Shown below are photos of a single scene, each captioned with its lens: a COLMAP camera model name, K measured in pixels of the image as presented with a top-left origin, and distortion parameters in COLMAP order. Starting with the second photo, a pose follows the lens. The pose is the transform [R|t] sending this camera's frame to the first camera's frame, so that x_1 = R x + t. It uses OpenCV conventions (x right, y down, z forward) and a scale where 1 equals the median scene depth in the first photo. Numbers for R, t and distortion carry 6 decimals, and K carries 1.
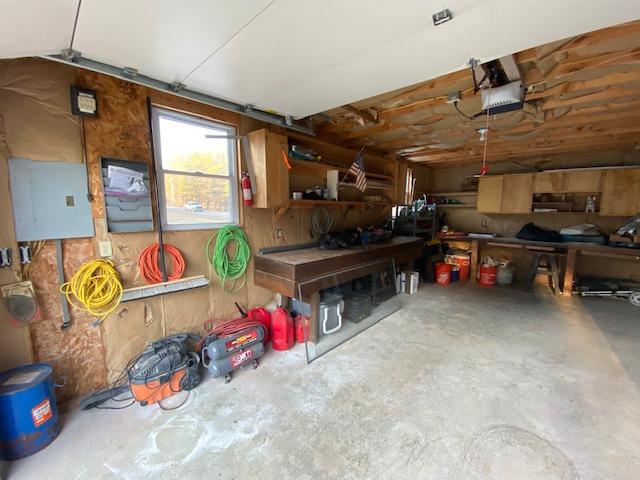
lens RADIAL K [[261.6, 0, 320.1], [0, 261.6, 239.0], [0, 0, 1]] dist [0.001650, -0.002797]
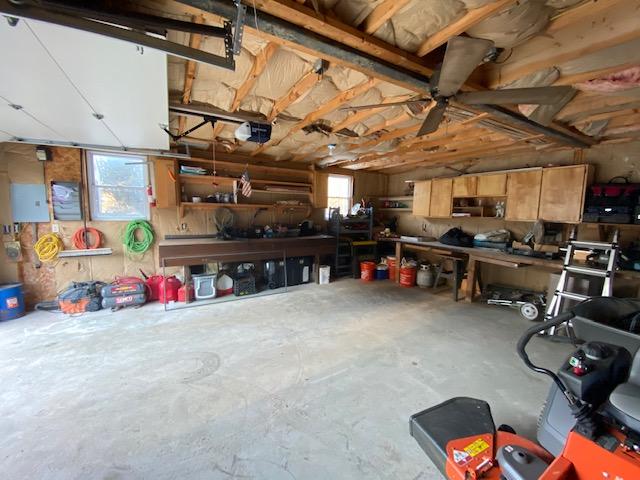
lens RADIAL K [[261.6, 0, 322.3], [0, 261.6, 239.2], [0, 0, 1]] dist [0.001650, -0.002797]
pose [[0.956192, 0.044447, -0.289346, 1.010441], [-0.047671, 0.998855, -0.004100, 0.019277], [0.288832, 0.017713, 0.957216, -0.161617]]
